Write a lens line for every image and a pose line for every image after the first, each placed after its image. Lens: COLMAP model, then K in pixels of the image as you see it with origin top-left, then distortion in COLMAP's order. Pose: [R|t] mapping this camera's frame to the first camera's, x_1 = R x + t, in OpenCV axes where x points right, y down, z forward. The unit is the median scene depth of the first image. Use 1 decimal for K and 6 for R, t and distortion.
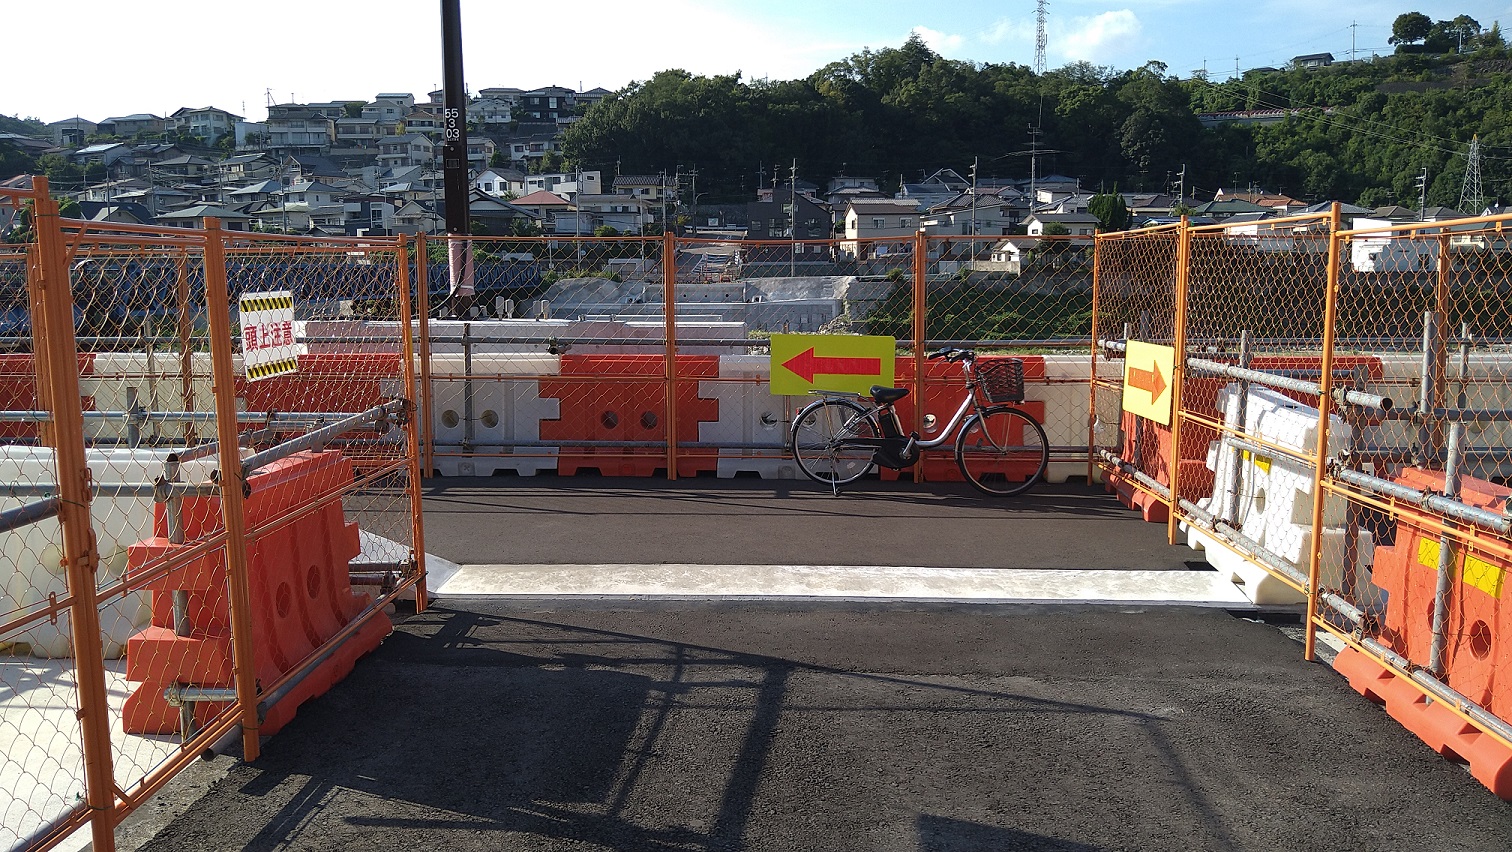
lens RADIAL K [[1218.1, 0, 758.4], [0, 1218.1, 427.0], [0, 0, 1]] dist [0.035095, -0.082824]
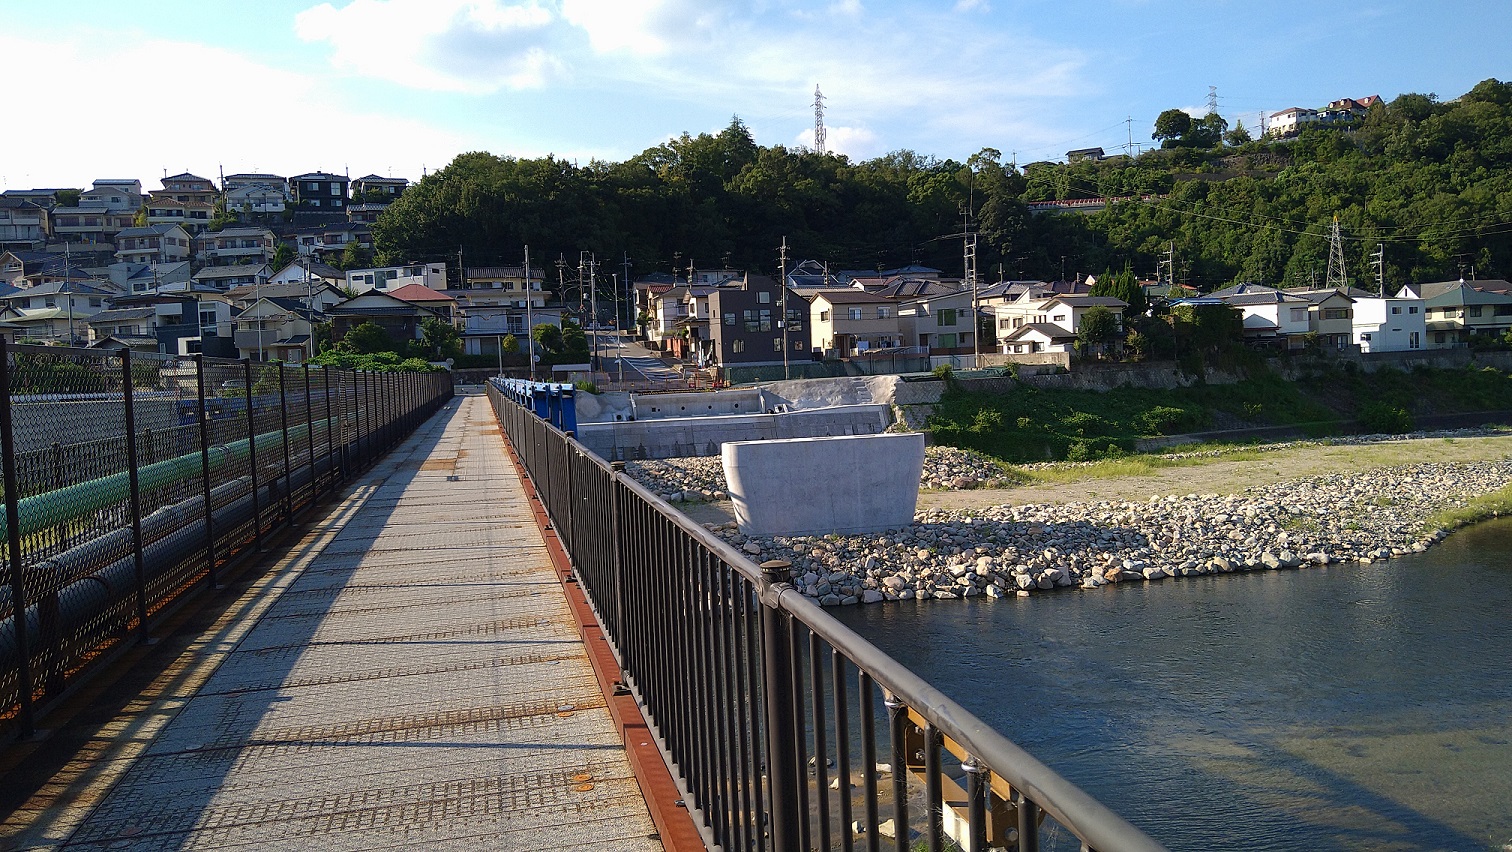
lens RADIAL K [[1218.1, 0, 746.5], [0, 1218.1, 417.9], [0, 0, 1]] dist [0.035095, -0.082824]
pose [[0.964685, -0.044815, 0.259566, -0.127524], [0.068371, 0.994247, -0.082445, -0.019754], [-0.254378, 0.097281, 0.962200, 0.137138]]
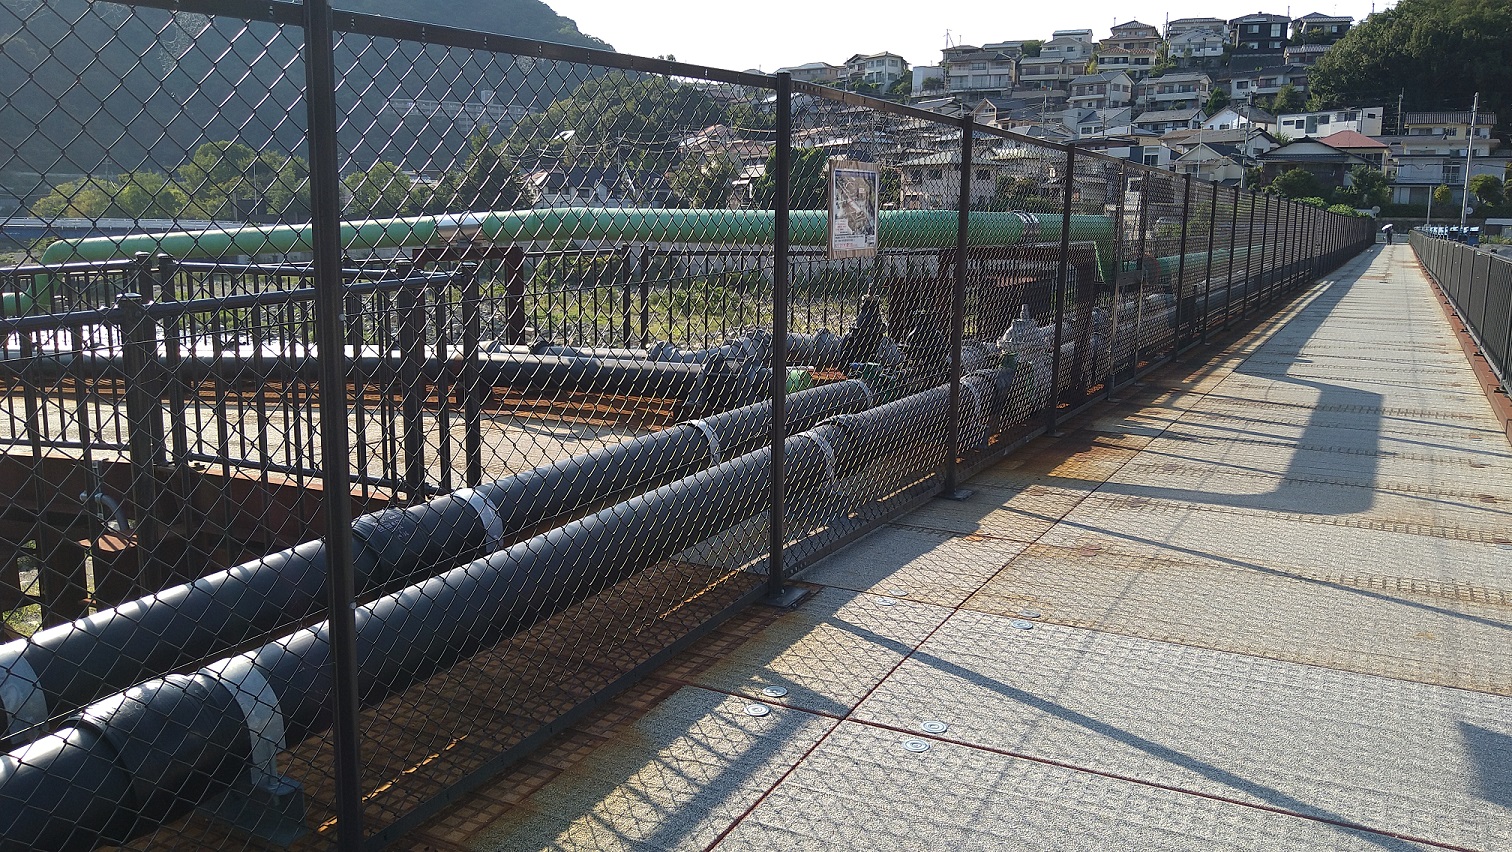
lens RADIAL K [[1218.1, 0, 744.3], [0, 1218.1, 429.9], [0, 0, 1]] dist [0.035095, -0.082824]
pose [[0.905004, 0.089100, -0.415969, -0.131673], [-0.072247, 0.995807, 0.056115, -0.010214], [0.419224, -0.020732, 0.907646, 0.072029]]
